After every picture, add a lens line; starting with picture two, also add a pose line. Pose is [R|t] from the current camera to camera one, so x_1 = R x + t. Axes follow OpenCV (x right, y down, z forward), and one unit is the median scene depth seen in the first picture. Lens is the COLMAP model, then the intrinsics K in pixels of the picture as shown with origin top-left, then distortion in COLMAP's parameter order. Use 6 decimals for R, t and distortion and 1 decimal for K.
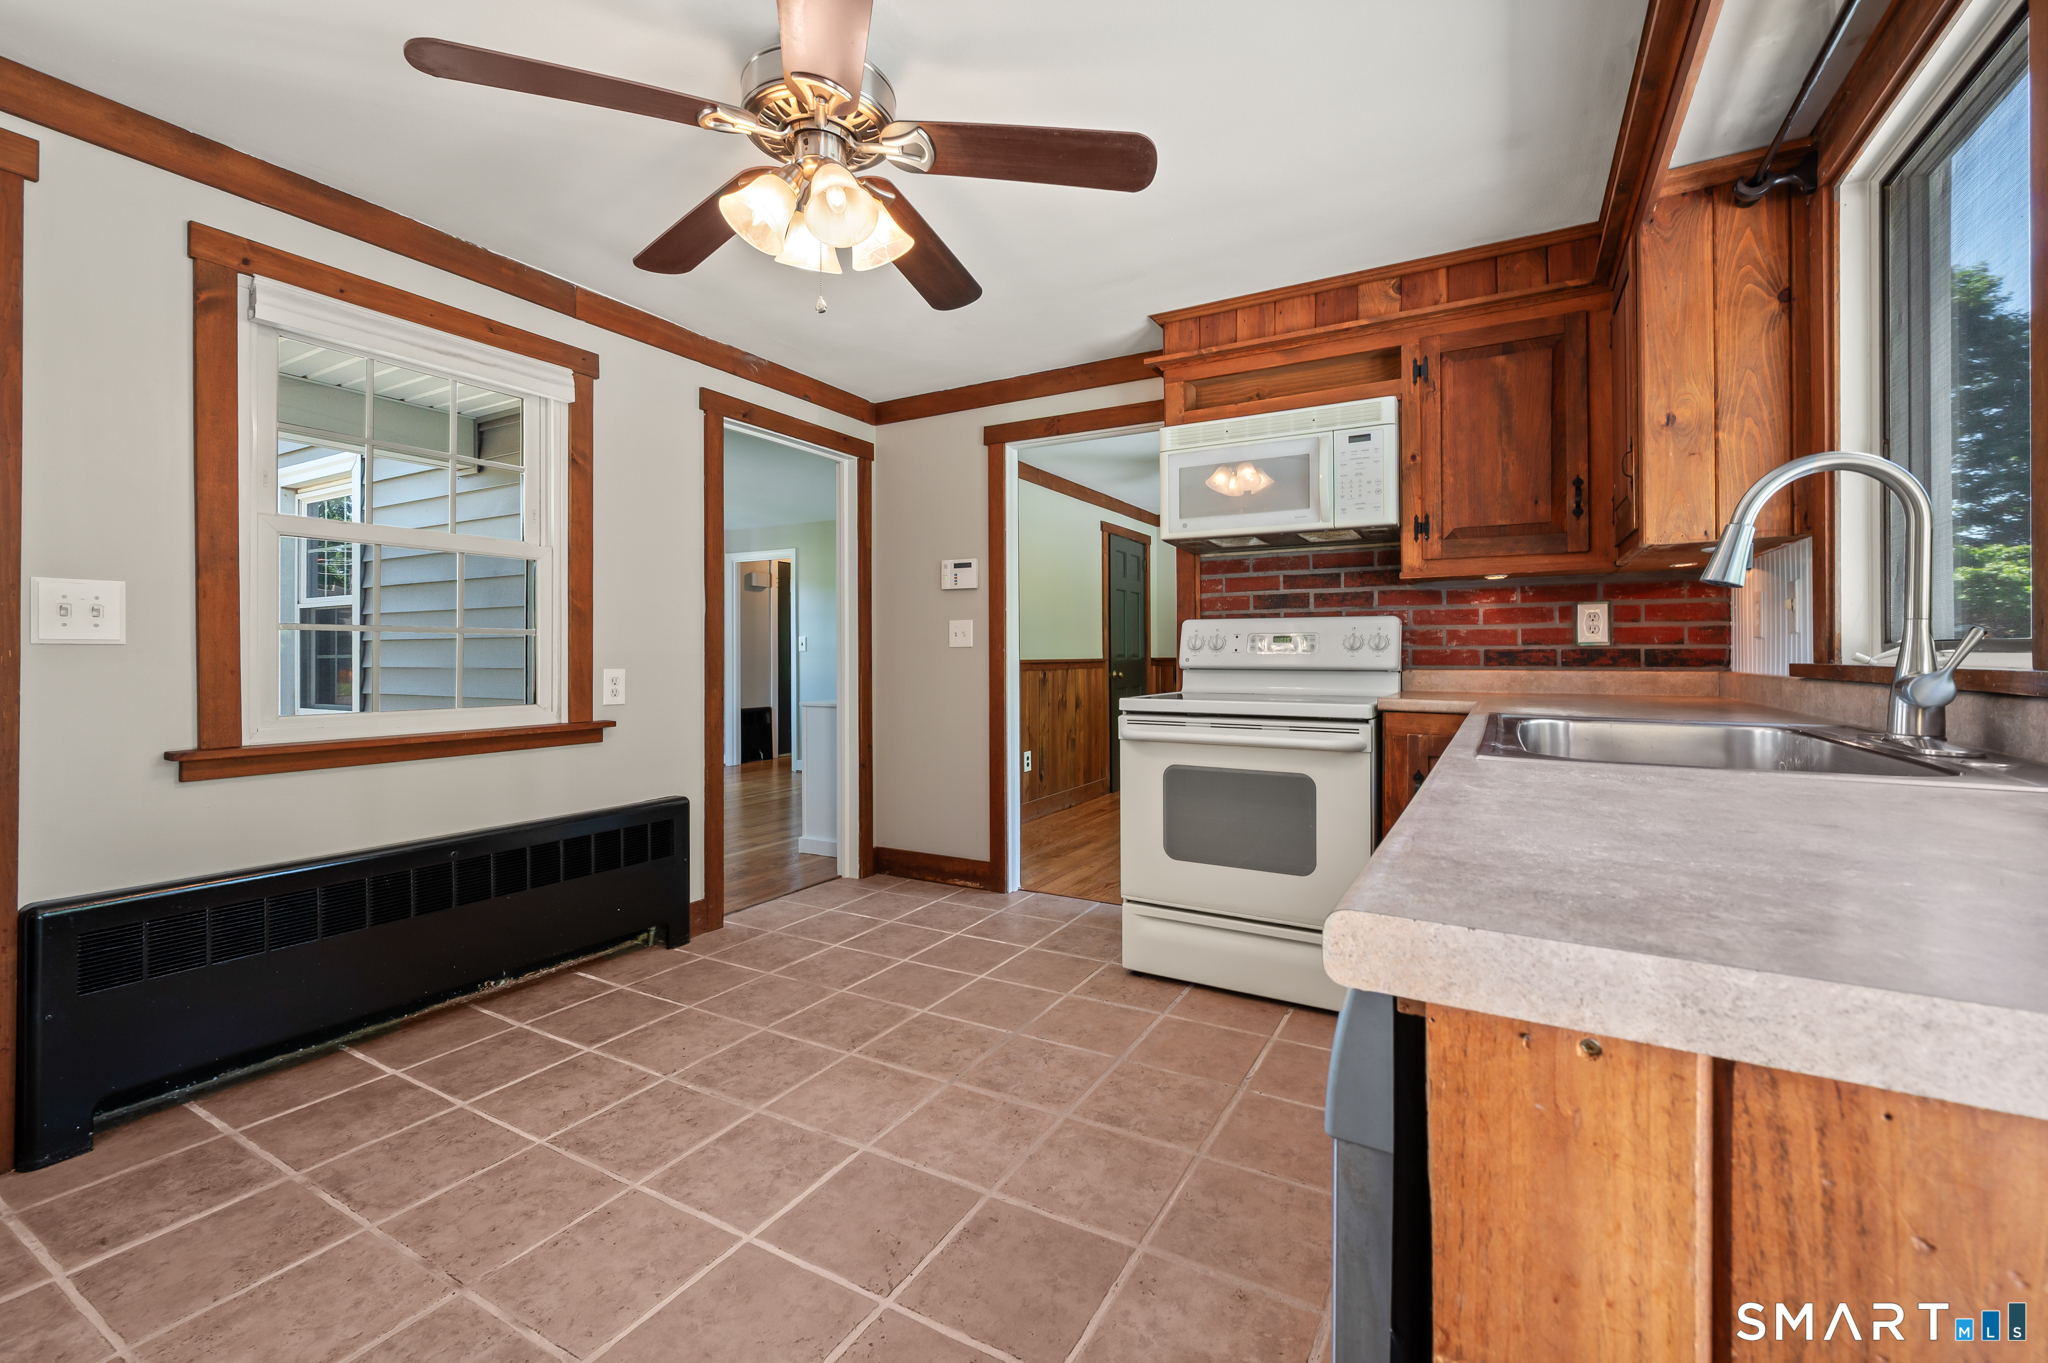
lens RADIAL K [[825.4, 0, 1051.6], [0, 825.4, 653.1], [0, 0, 1]] dist [-0.000347, -0.000229]
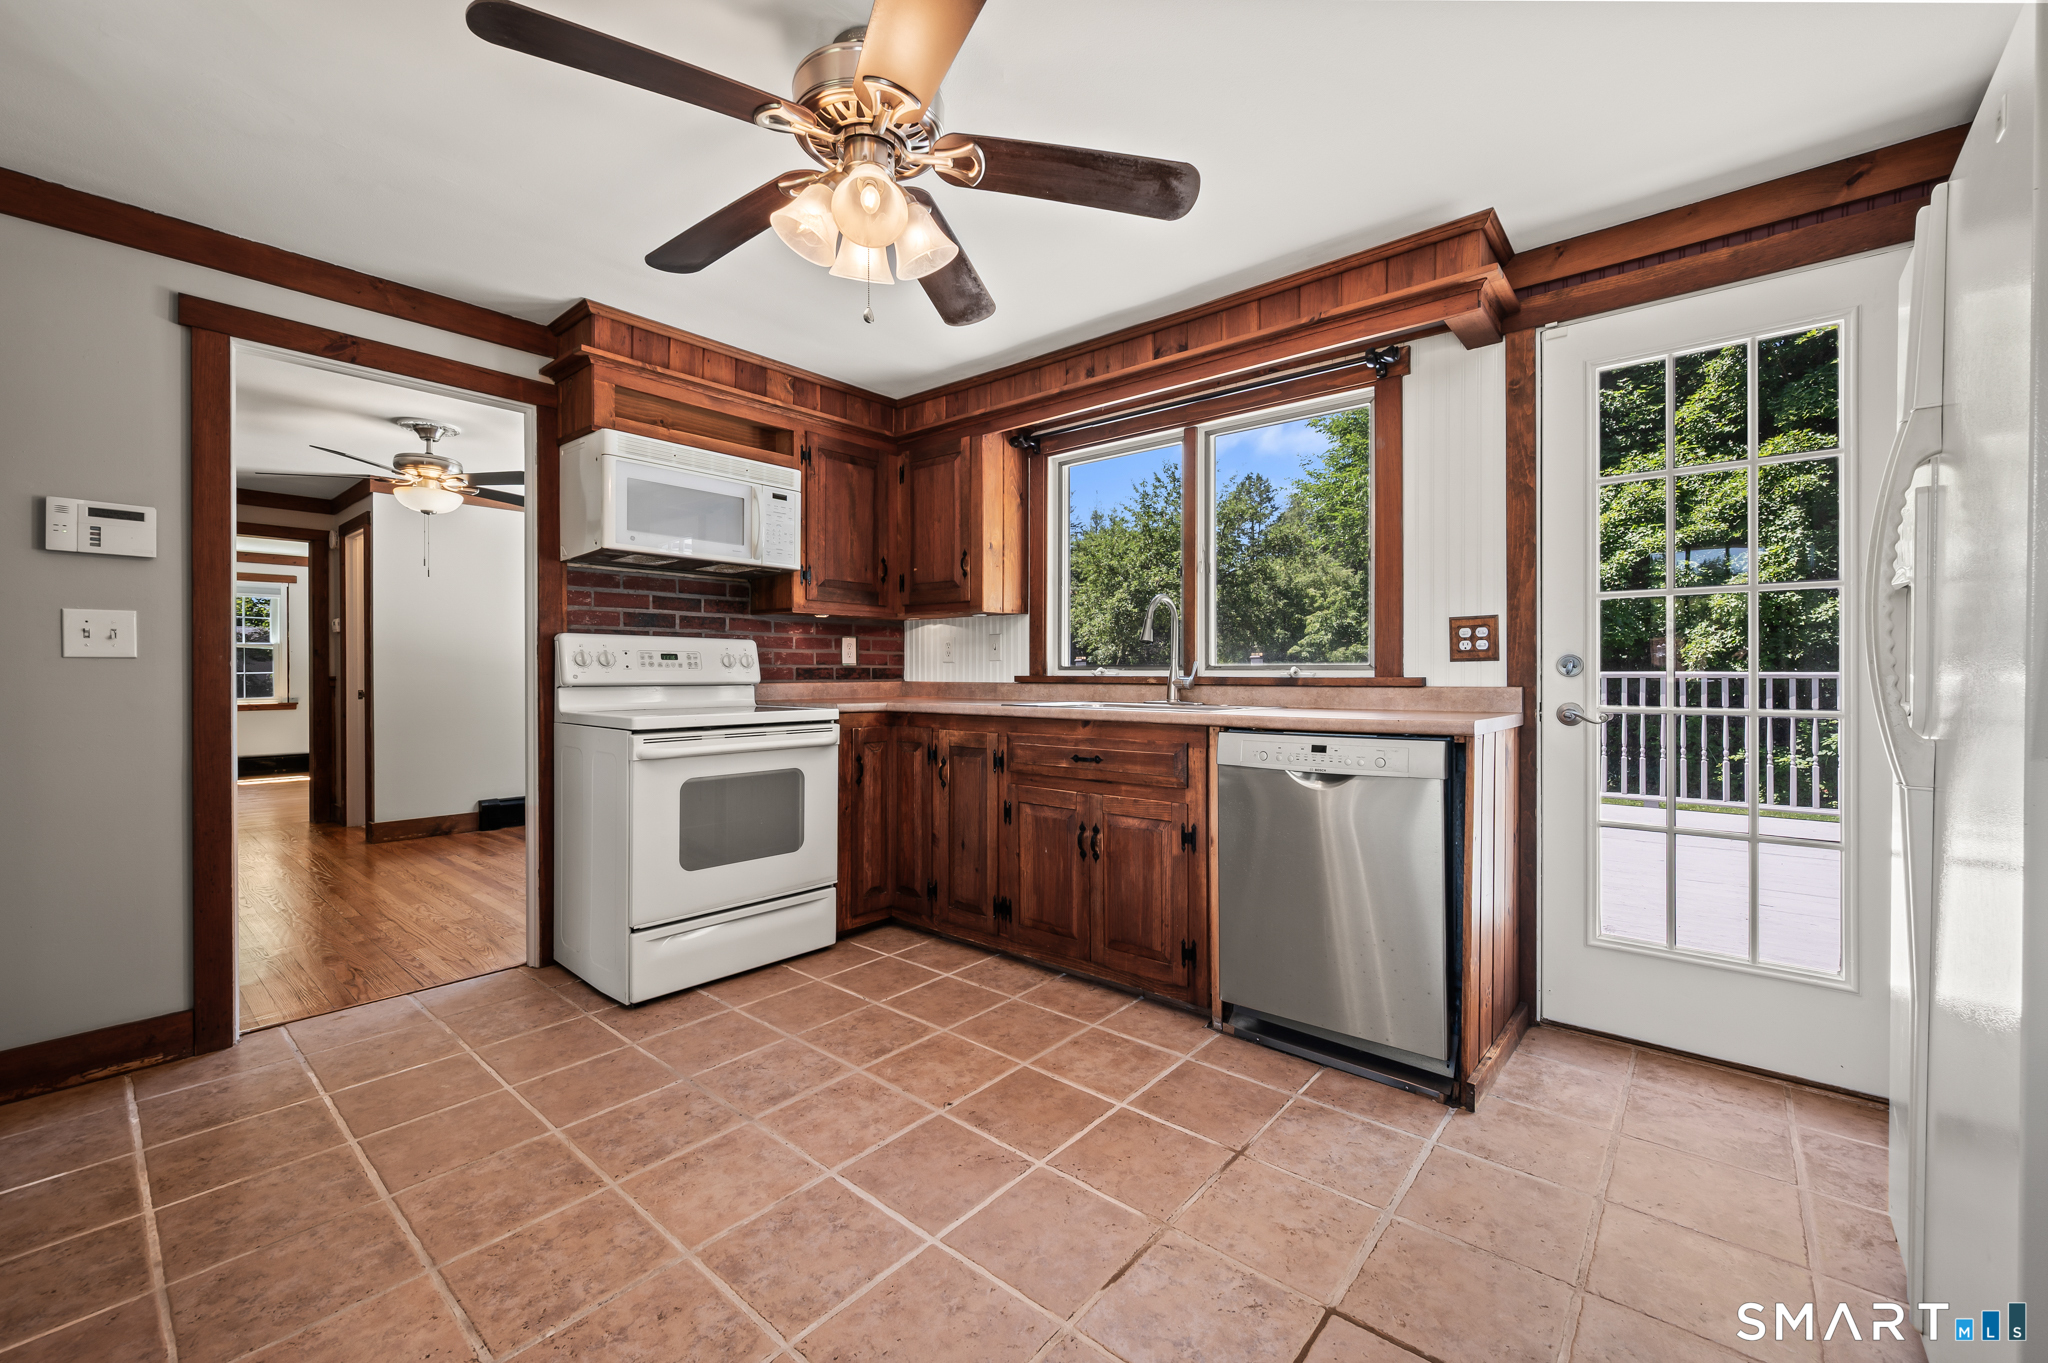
lens RADIAL K [[825.4, 0, 1015.9], [0, 825.4, 675.1], [0, 0, 1]] dist [-0.000347, -0.000229]
pose [[0.215980, -0.005126, 0.976384, -0.778377], [-0.005624, 0.999963, 0.006494, -0.002959], [-0.976382, -0.006894, 0.215943, 0.391993]]
